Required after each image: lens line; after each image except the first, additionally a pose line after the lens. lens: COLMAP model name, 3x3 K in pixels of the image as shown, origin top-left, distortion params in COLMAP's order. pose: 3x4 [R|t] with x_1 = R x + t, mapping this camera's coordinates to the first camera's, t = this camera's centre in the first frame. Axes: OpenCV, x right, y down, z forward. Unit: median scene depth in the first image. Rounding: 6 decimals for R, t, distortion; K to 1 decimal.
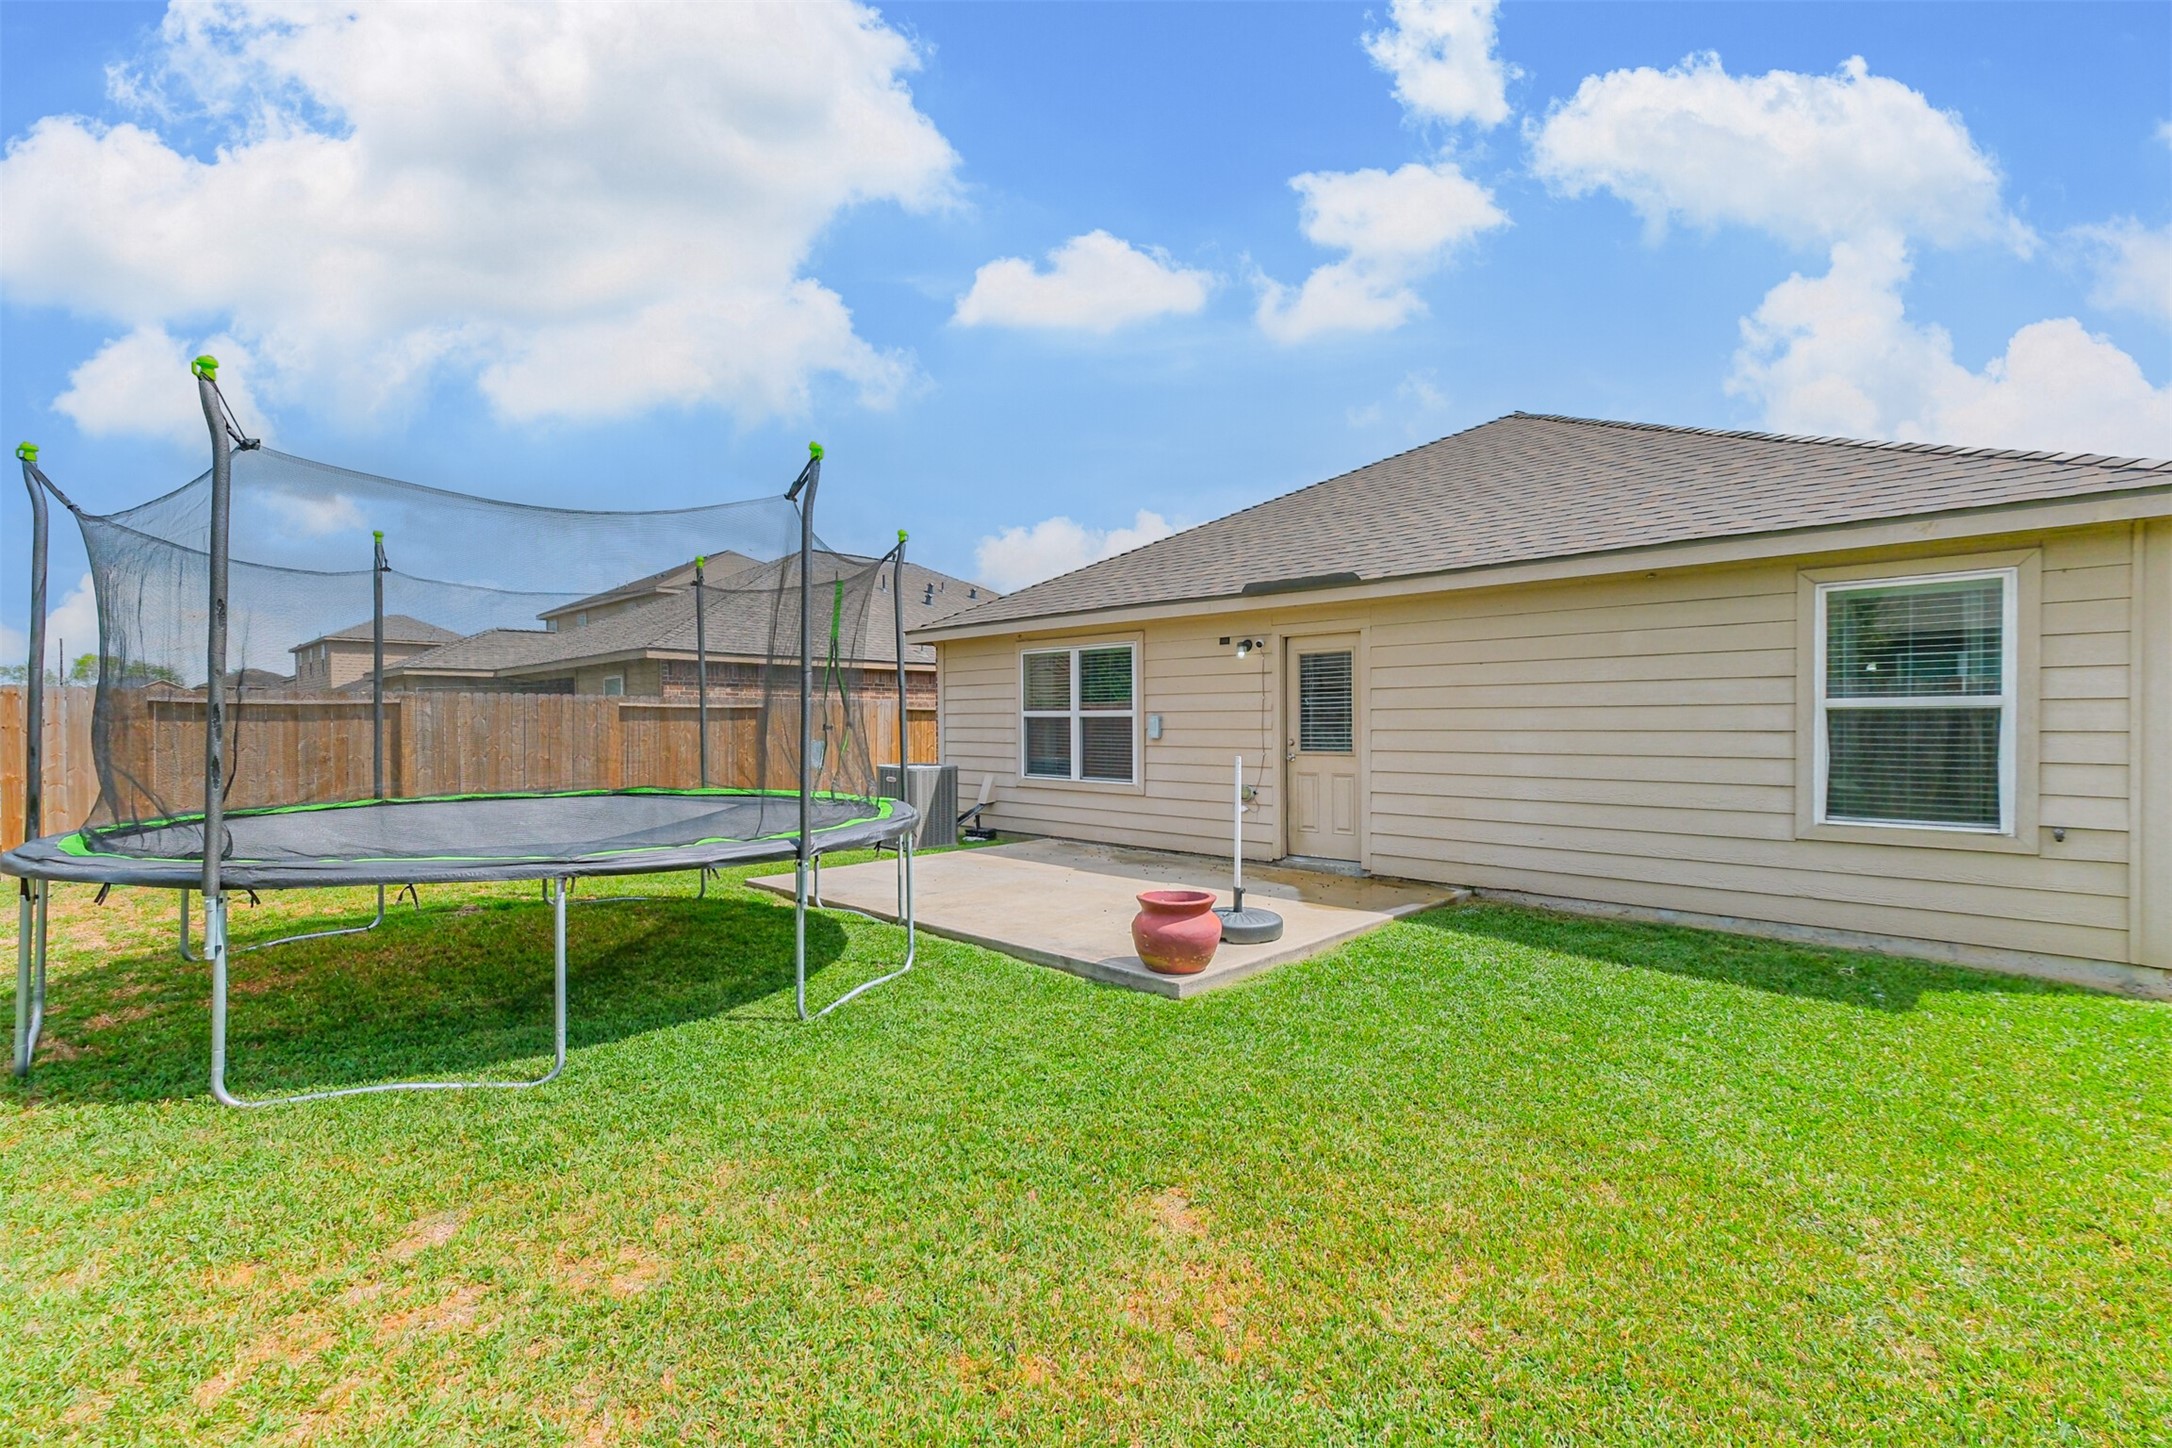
lens RADIAL K [[966.1, 0, 1080.1], [0, 966.1, 729.1], [0, 0, 1]] dist [0.002718, 0.000747]
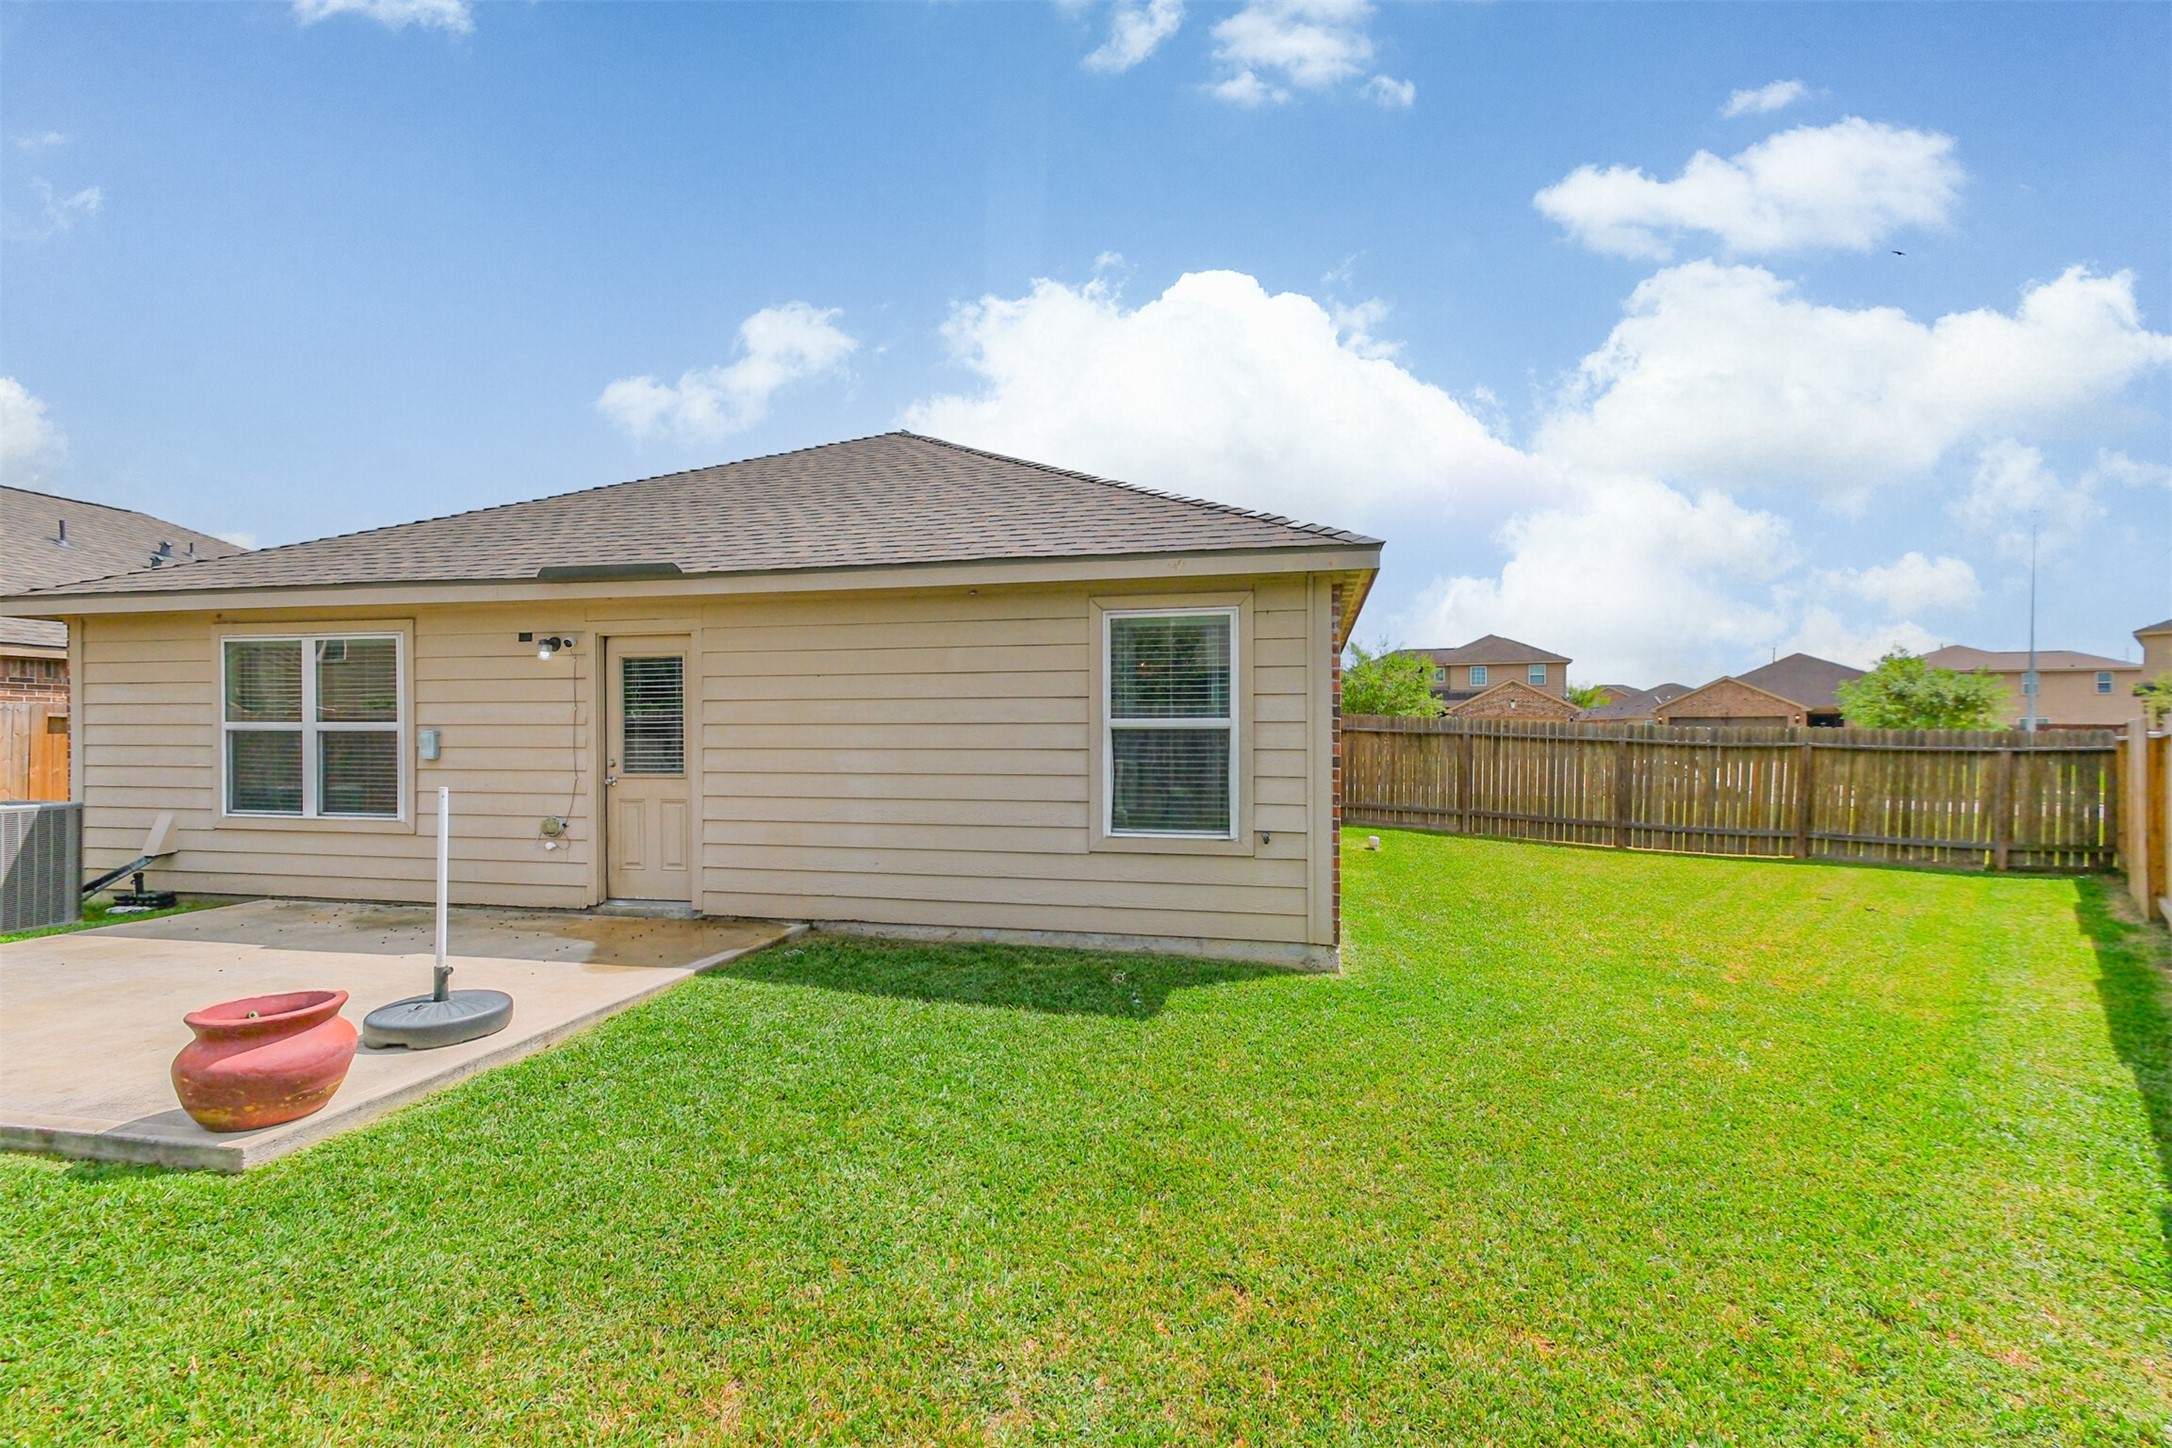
lens RADIAL K [[966.1, 0, 1093.7], [0, 966.1, 725.9], [0, 0, 1]] dist [0.002718, 0.000747]
pose [[0.841838, 0.008249, 0.539667, 0.174030], [0.001121, 0.999854, -0.017032, -0.005342], [-0.539729, 0.014943, 0.841706, 0.109508]]
